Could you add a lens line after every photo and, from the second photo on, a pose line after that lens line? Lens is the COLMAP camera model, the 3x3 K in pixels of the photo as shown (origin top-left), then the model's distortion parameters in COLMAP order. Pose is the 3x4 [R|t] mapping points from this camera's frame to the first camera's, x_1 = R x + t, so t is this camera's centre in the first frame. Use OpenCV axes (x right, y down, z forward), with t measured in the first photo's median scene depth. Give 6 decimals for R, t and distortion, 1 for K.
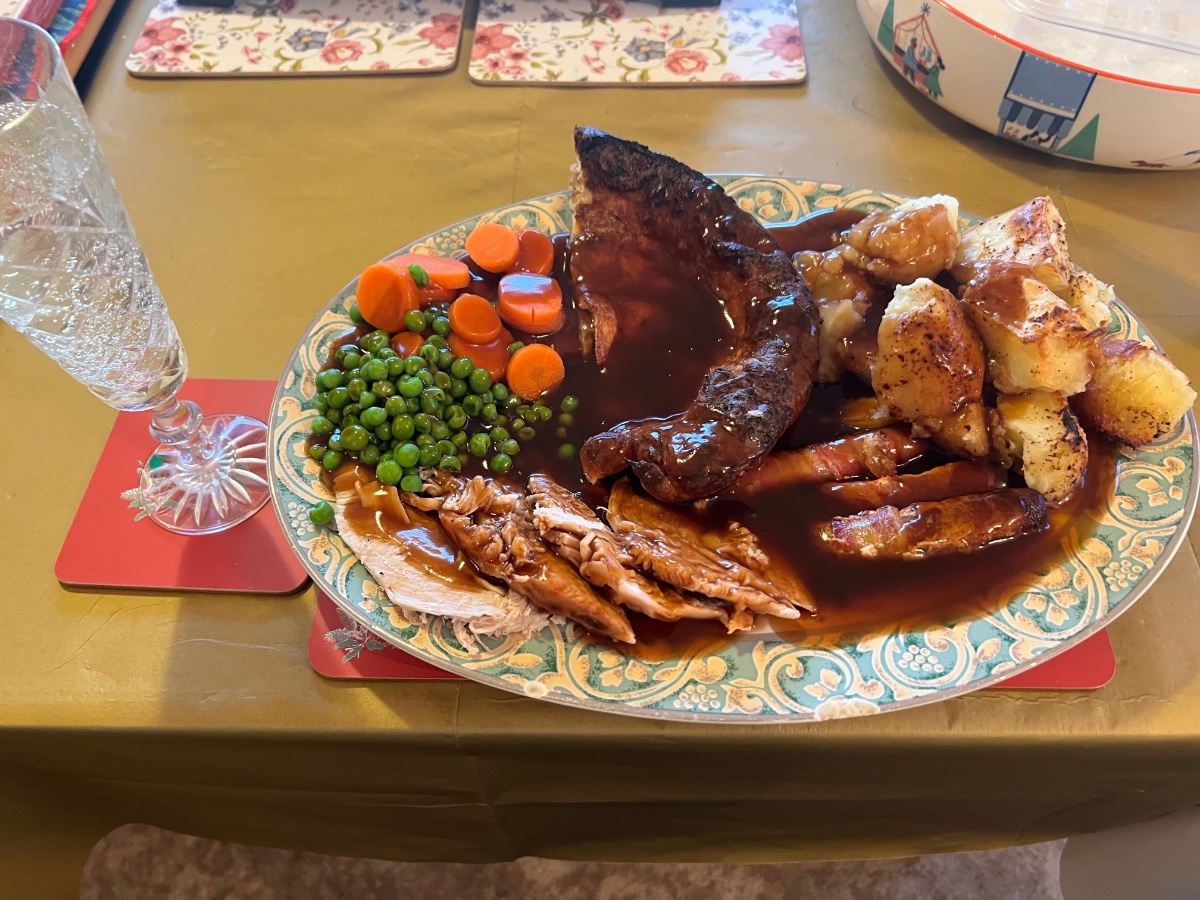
lens RADIAL K [[914.4, 0, 600.2], [0, 914.4, 520.0], [0, 0, 1]] dist [0.007098, -0.029676]
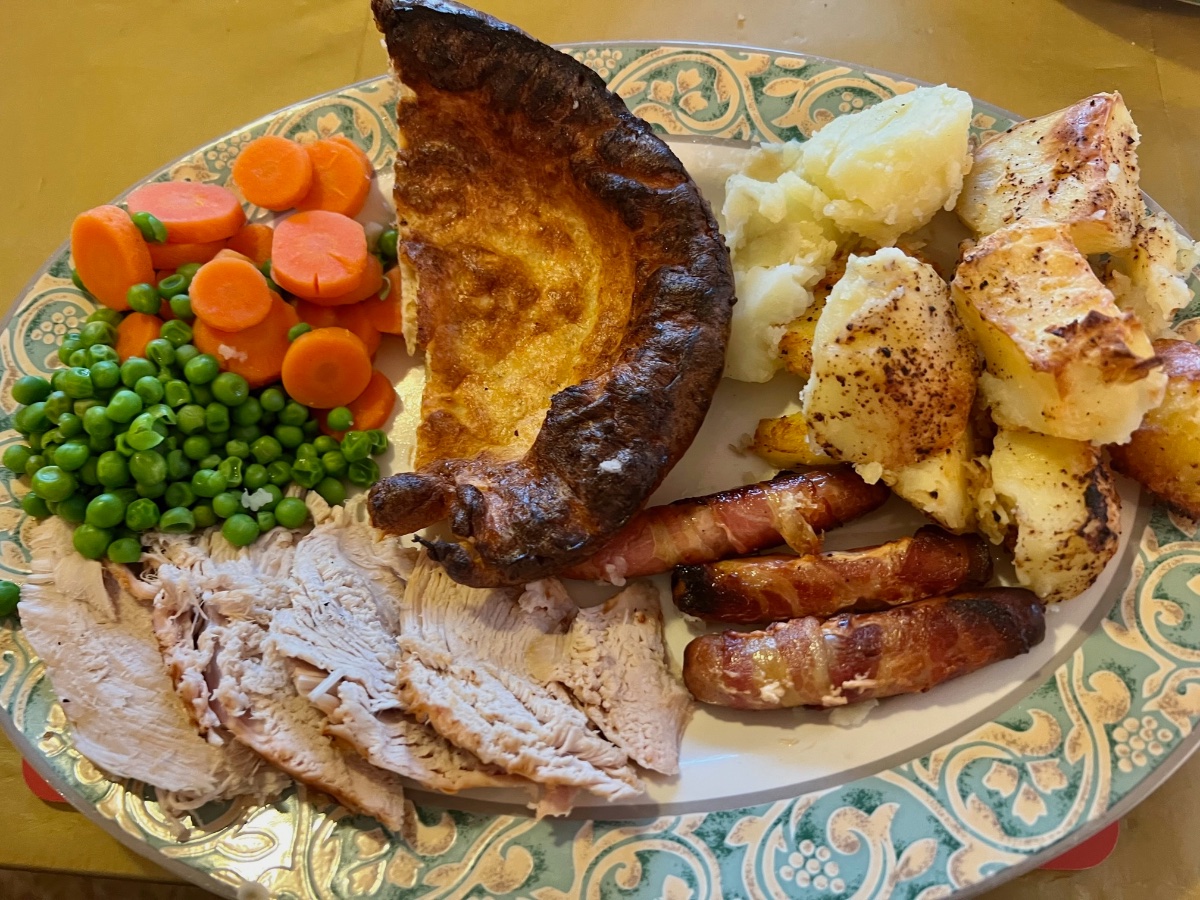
lens RADIAL K [[914.4, 0, 600.2], [0, 914.4, 520.0], [0, 0, 1]] dist [0.007098, -0.029676]
pose [[0.997468, 0.024323, -0.066826, 0.213159], [-0.009815, 0.977784, 0.209383, -0.224956], [0.070434, -0.208197, 0.975548, 0.348163]]
